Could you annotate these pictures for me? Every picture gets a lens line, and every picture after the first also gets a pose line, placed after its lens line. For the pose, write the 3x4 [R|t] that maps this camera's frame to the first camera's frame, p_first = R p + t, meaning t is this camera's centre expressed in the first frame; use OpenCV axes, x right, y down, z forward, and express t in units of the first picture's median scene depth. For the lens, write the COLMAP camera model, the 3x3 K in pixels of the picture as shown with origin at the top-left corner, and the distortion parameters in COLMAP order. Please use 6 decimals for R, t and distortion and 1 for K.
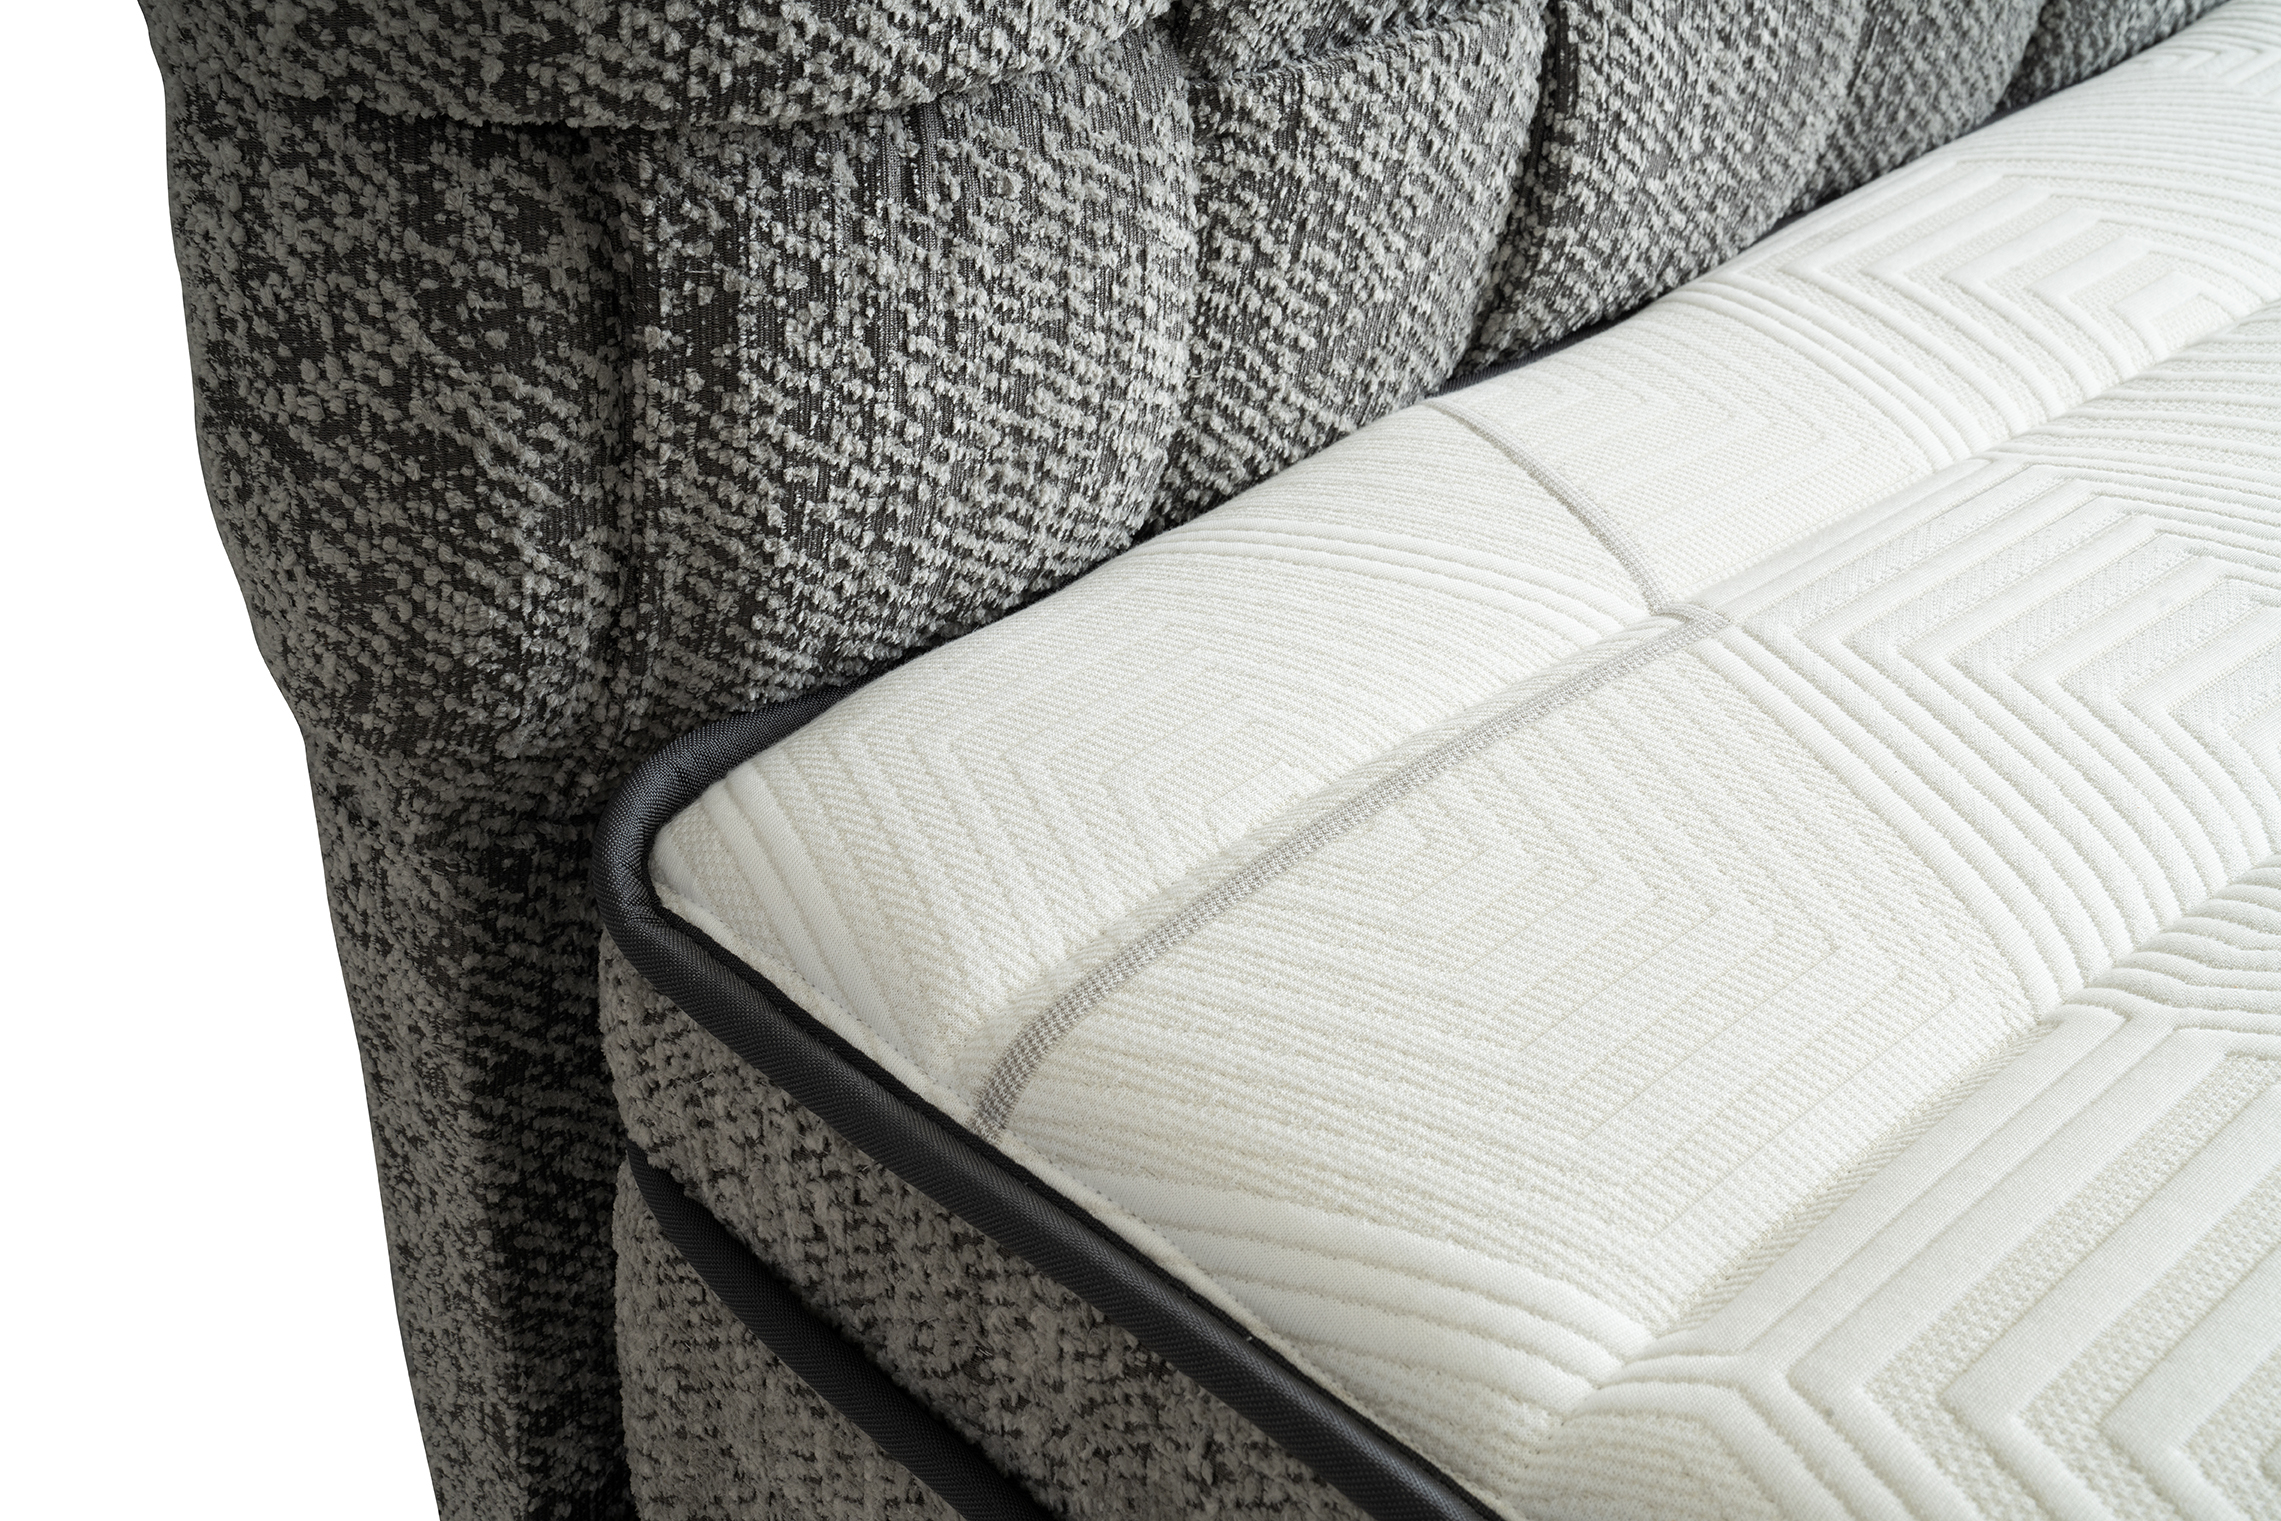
lens RADIAL K [[2758.2, 0, 1152.9], [0, 2758.2, 774.9], [0, 0, 1]] dist [0.077301, 0.000000]
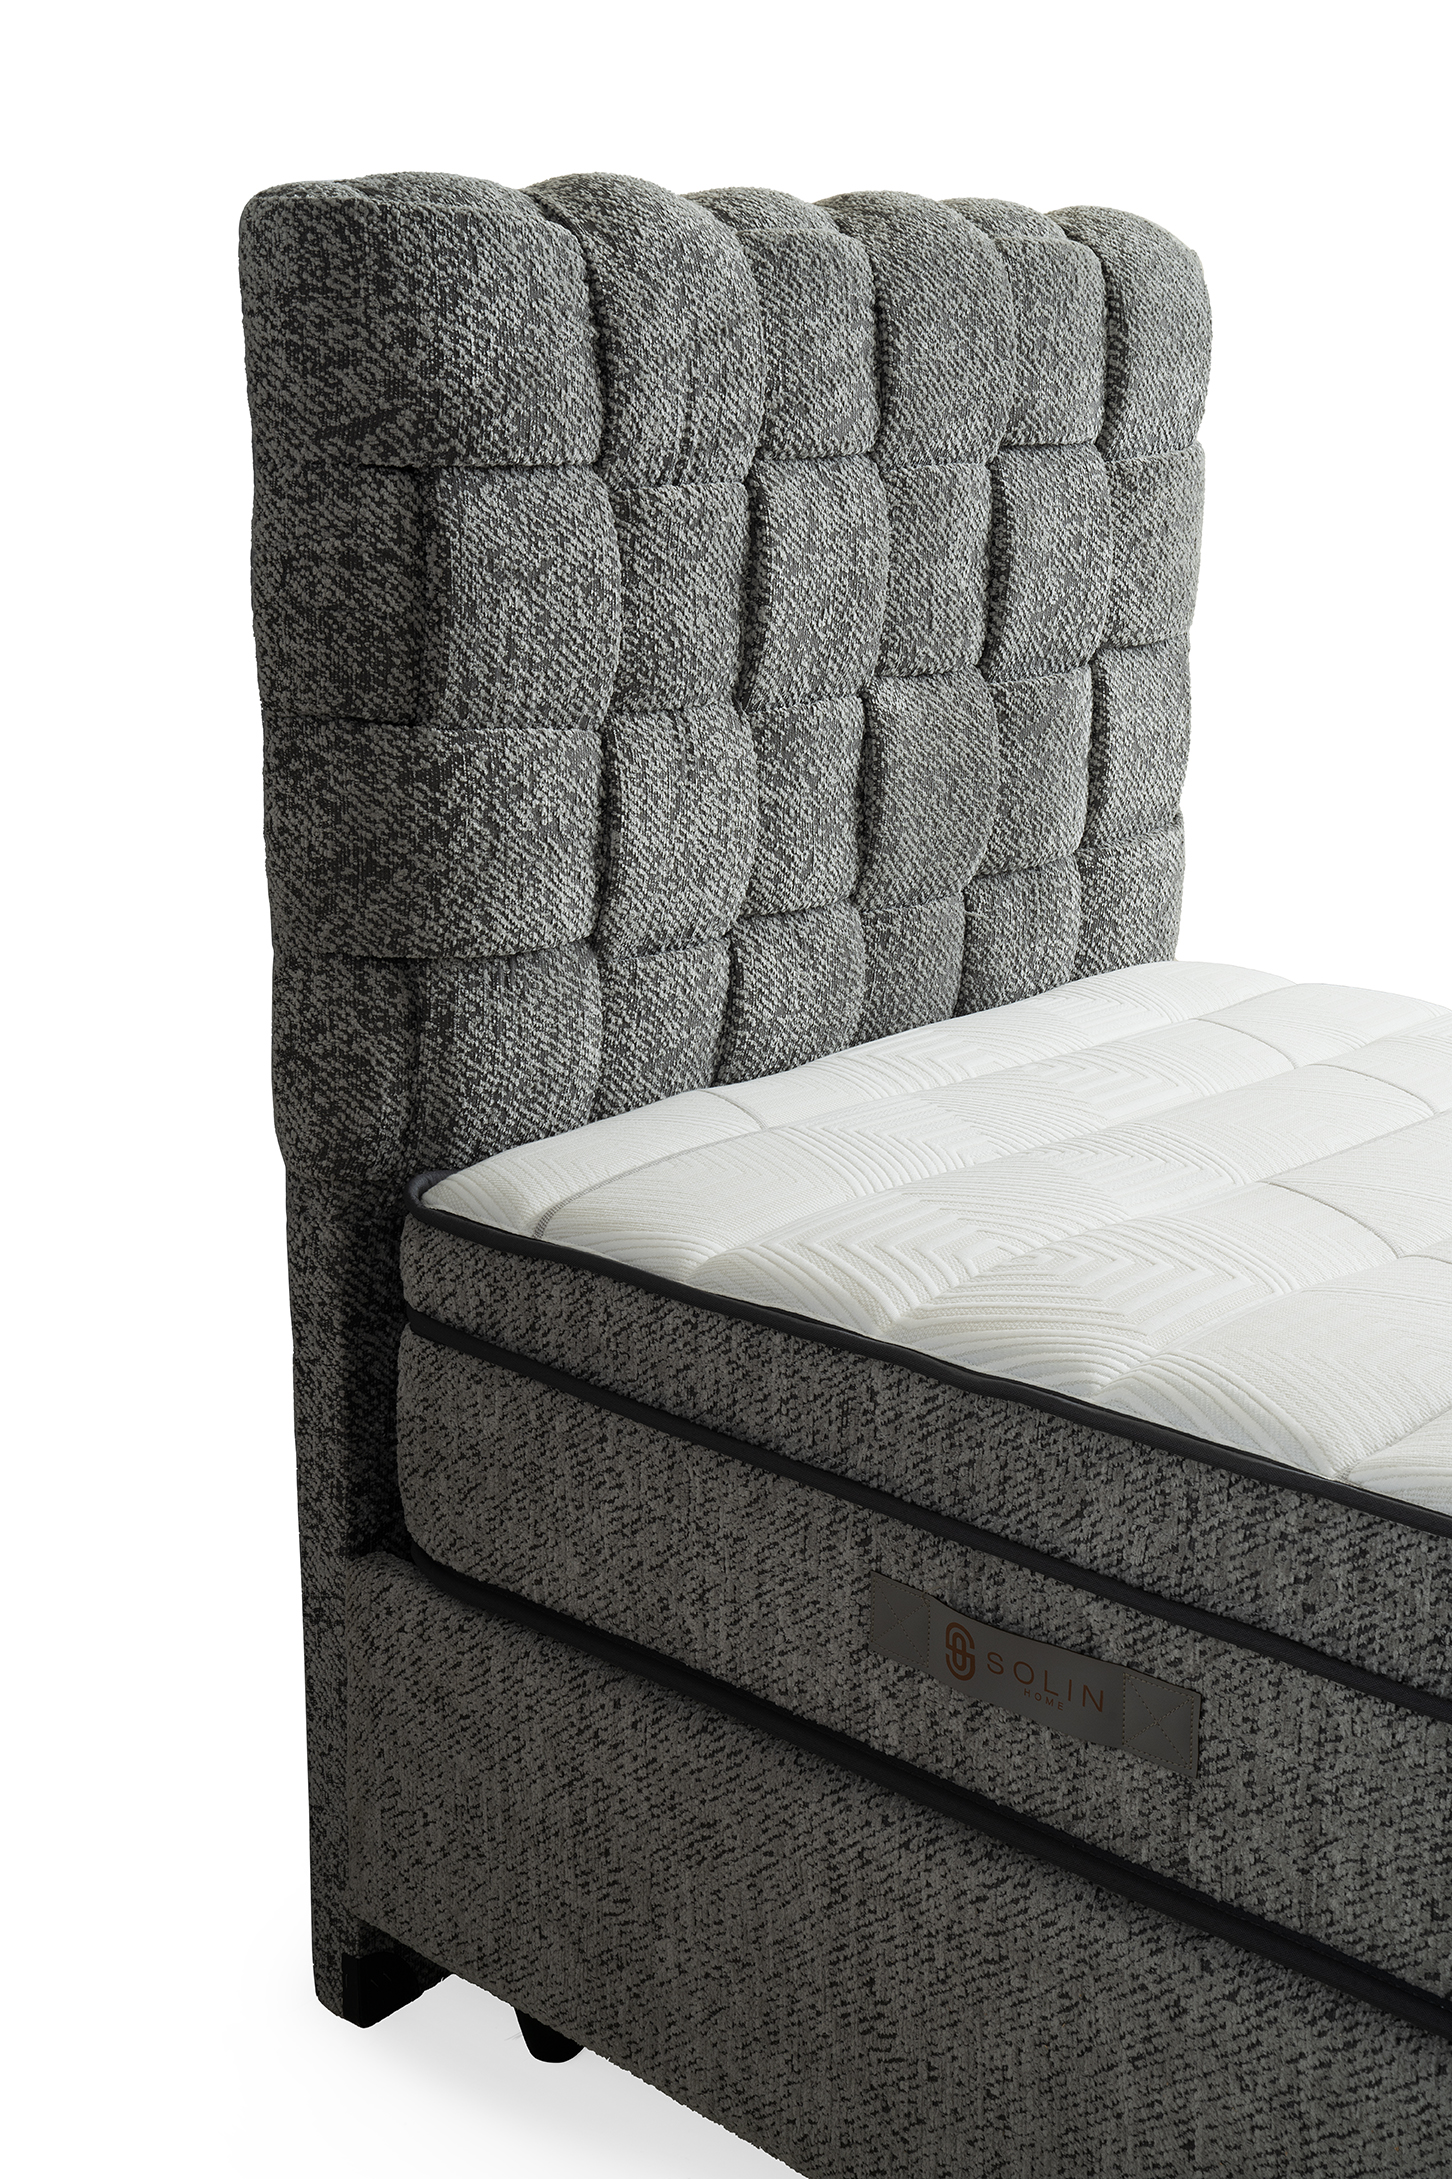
lens RADIAL K [[2634.9, 0, 711.2], [0, 2634.9, 1097.1], [0, 0, 1]] dist [0.077301, 0.000000]
pose [[0.999264, -0.025950, 0.028263, 0.052904], [0.033634, 0.946901, -0.319762, 0.827749], [-0.018465, 0.320477, 0.947076, -1.701700]]
